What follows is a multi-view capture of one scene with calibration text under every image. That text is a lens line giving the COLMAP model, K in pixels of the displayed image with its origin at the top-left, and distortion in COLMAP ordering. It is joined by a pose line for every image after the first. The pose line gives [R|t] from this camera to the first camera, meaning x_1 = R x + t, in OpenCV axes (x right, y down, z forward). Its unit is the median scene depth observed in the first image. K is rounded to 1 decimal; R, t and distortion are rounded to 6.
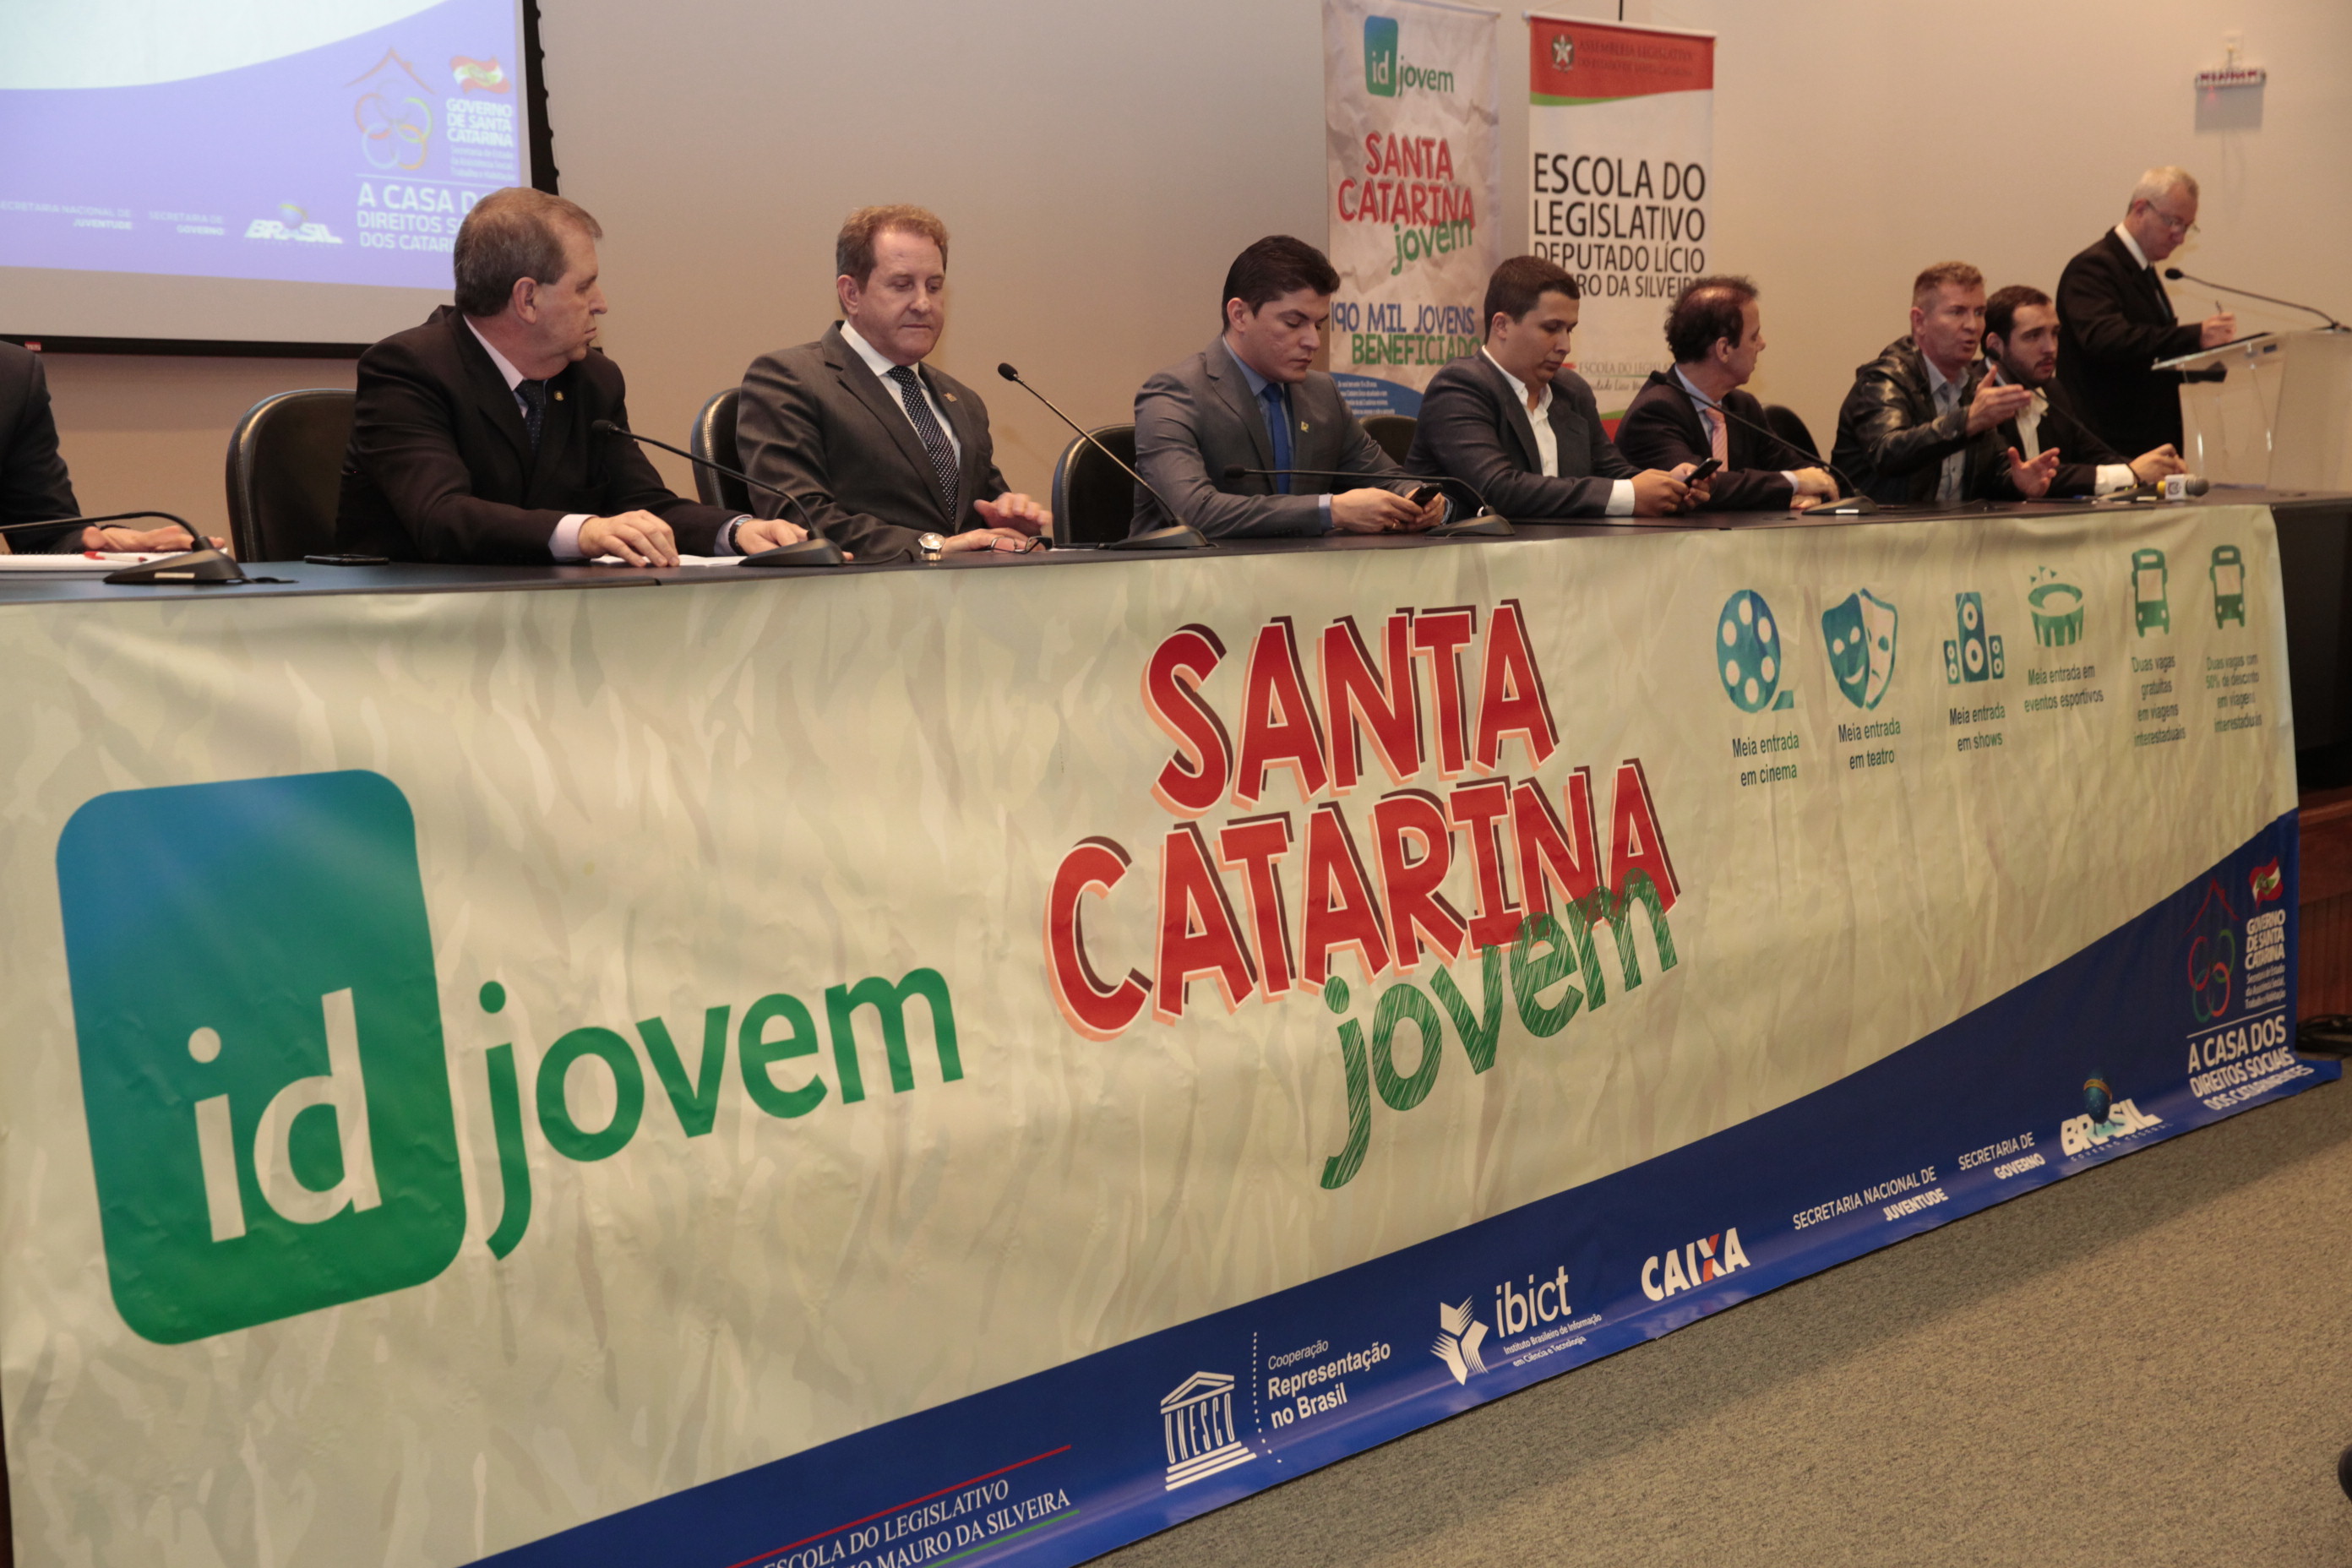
lens RADIAL K [[3191.9, 0, 1176.7], [0, 3191.9, 786.8], [0, 0, 1]] dist [0.098089, 0.000000]
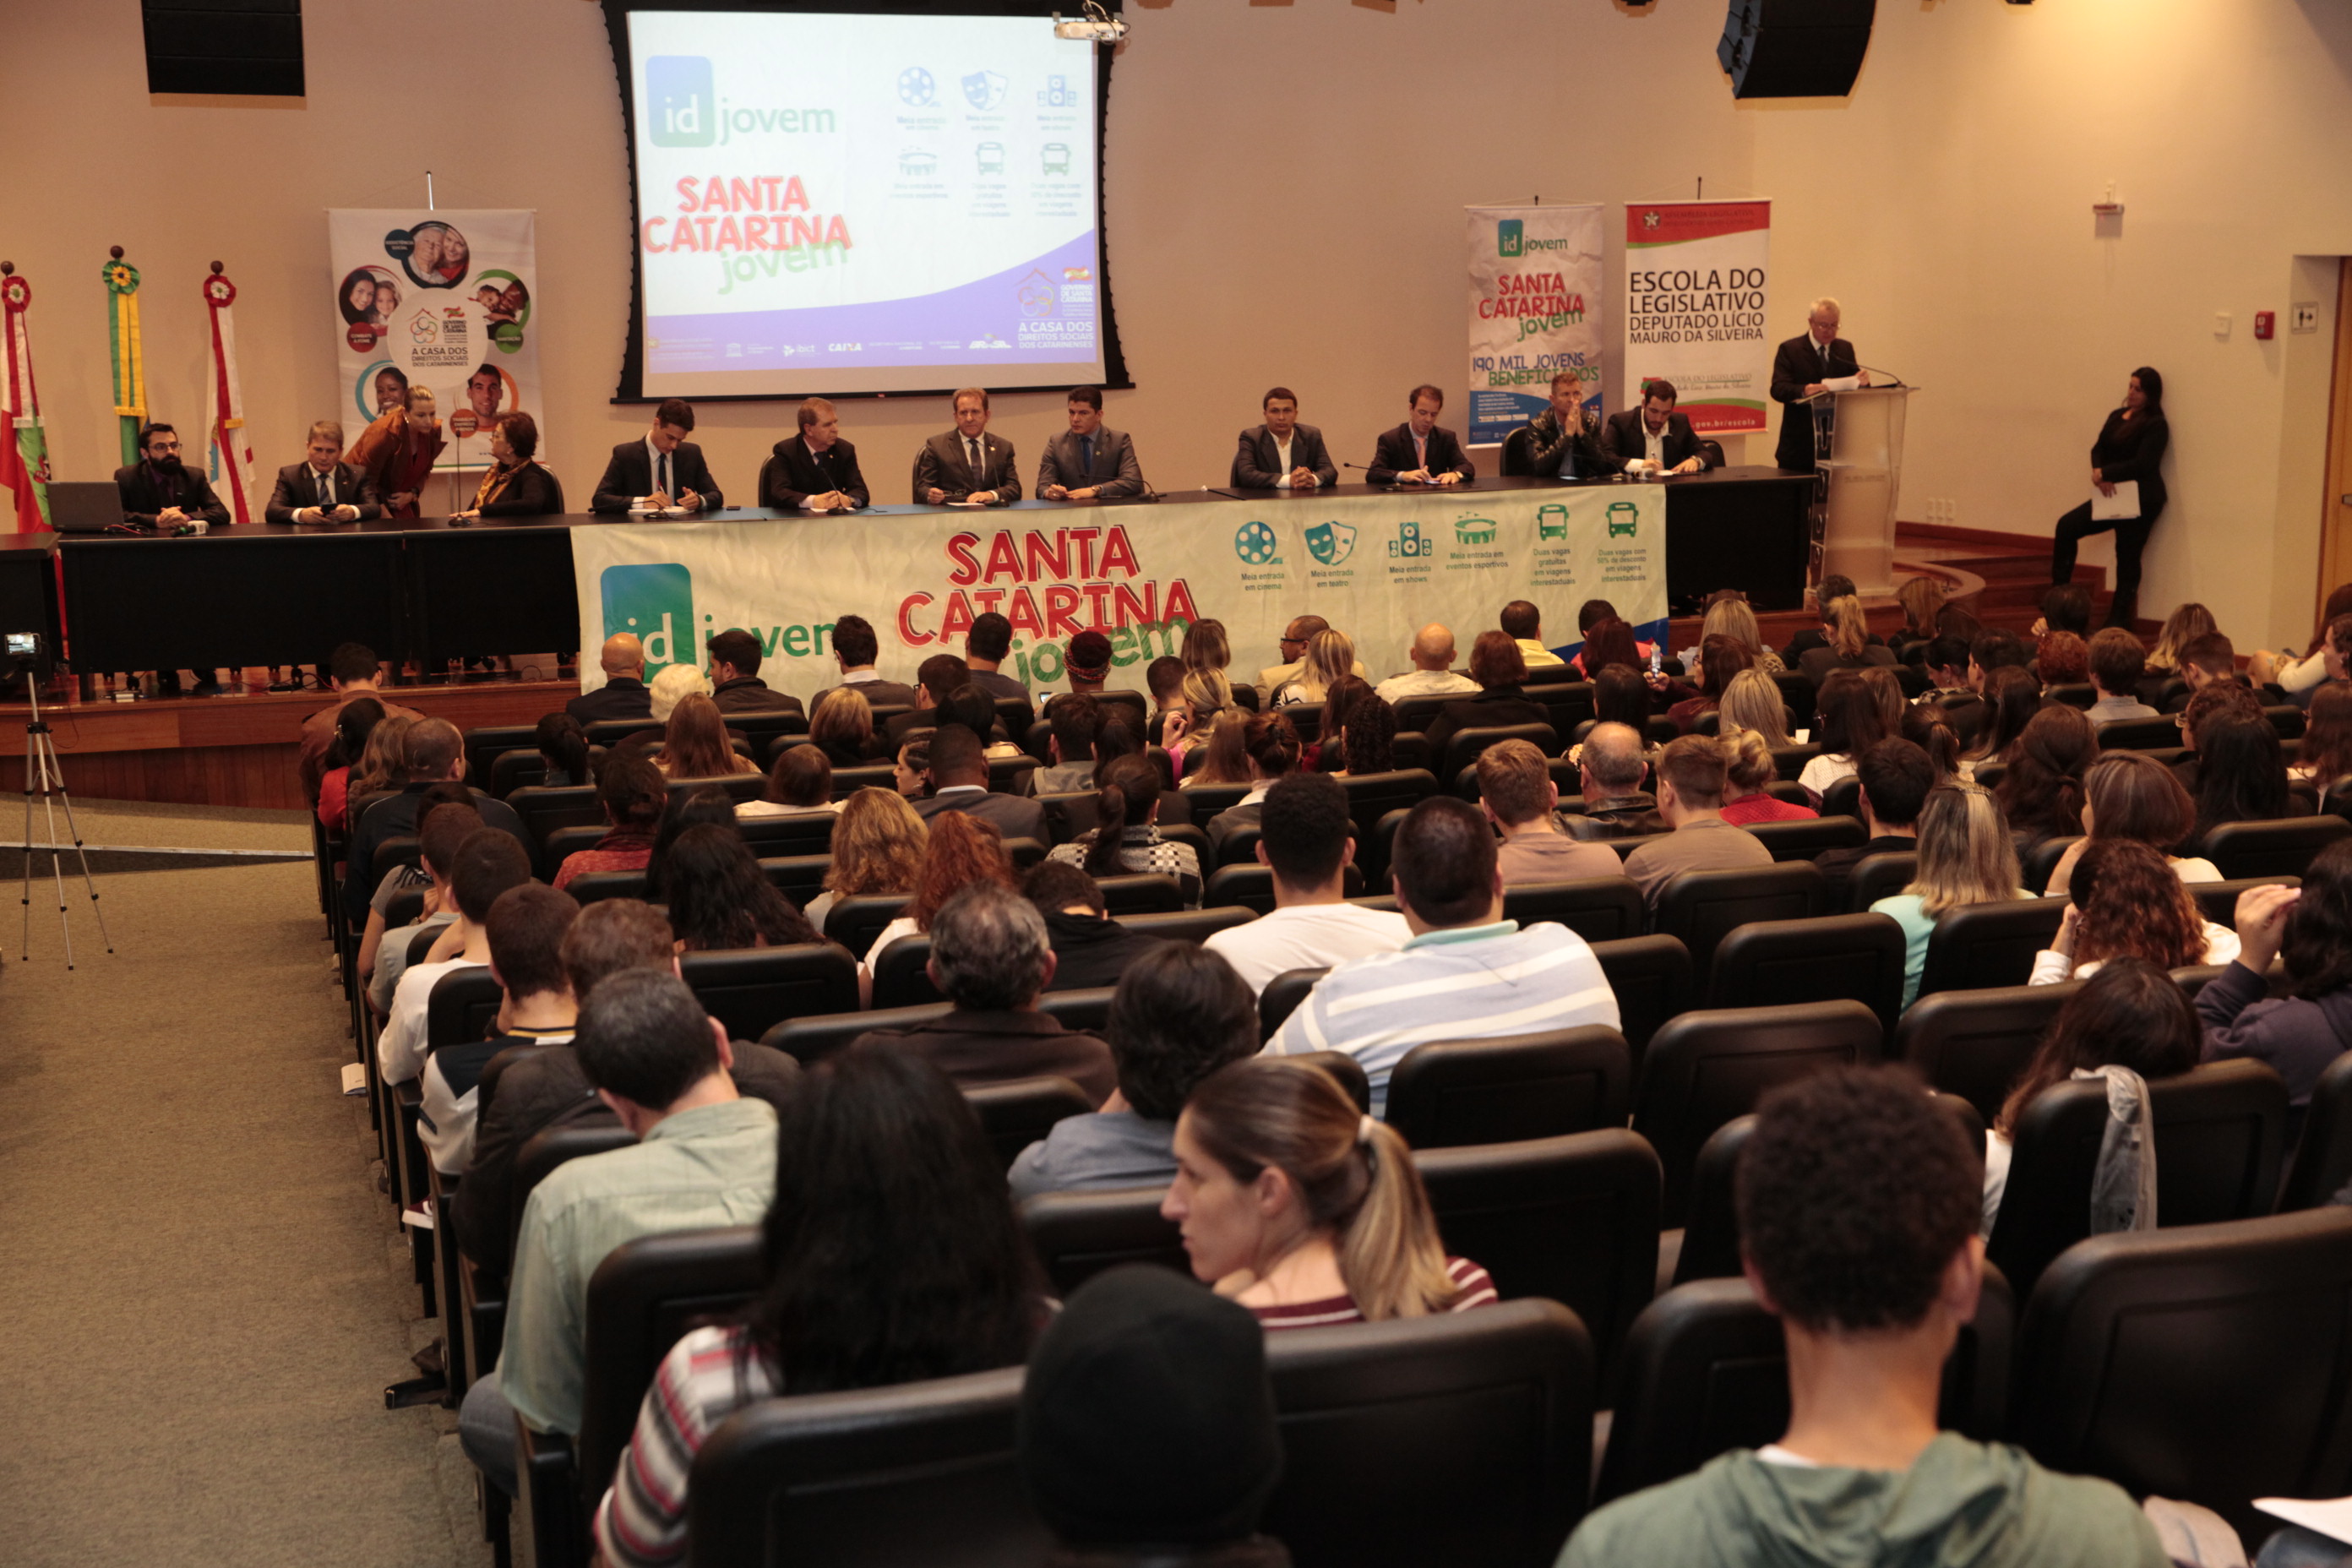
lens RADIAL K [[3034.5, 0, 1169.7], [0, 3034.5, 798.3], [0, 0, 1]] dist [0.080850, 0.000000]
pose [[0.848662, 0.092321, -0.520817, 1.536718], [-0.049104, 0.994149, 0.096211, -0.072686], [0.526652, -0.056076, 0.848229, -1.337789]]
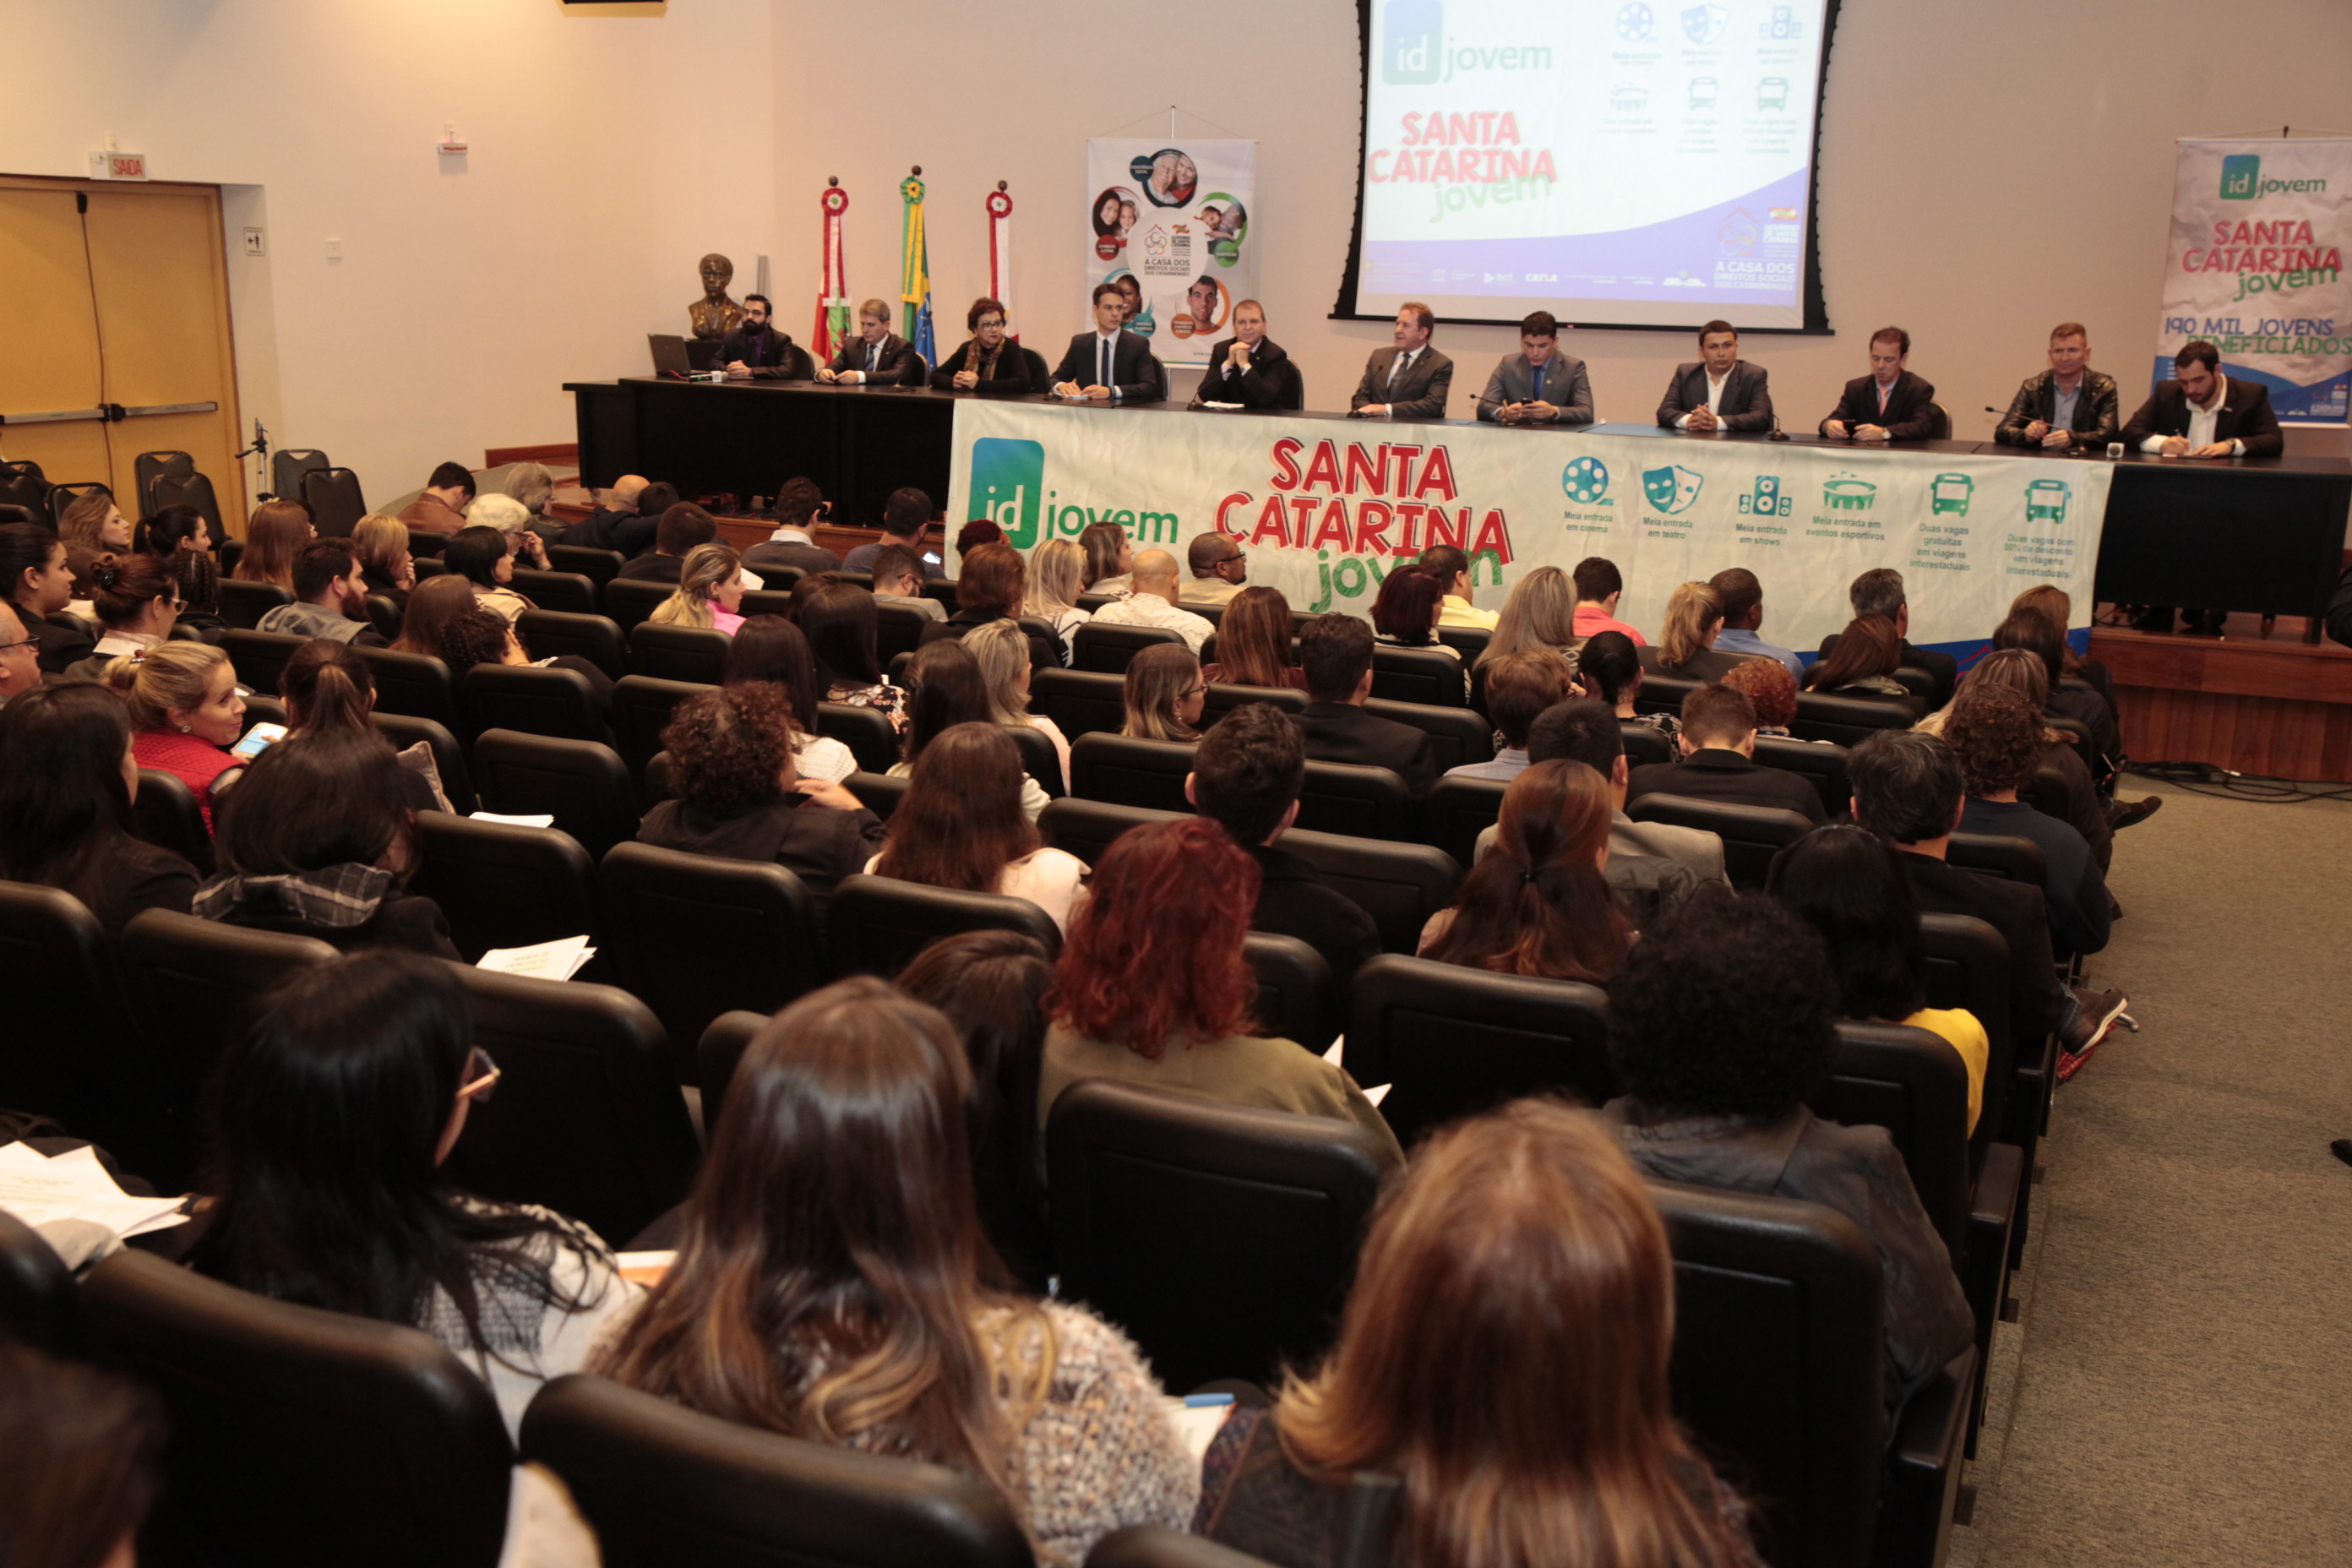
lens RADIAL K [[2251.8, 0, 1160.1], [0, 2251.8, 785.3], [0, 0, 1]] dist [0.009215, 0.000000]
pose [[0.270971, 0.233875, -0.933744, 1.868482], [-0.126596, 0.970268, 0.206285, -0.136590], [0.954226, 0.062311, 0.292522, 0.140633]]
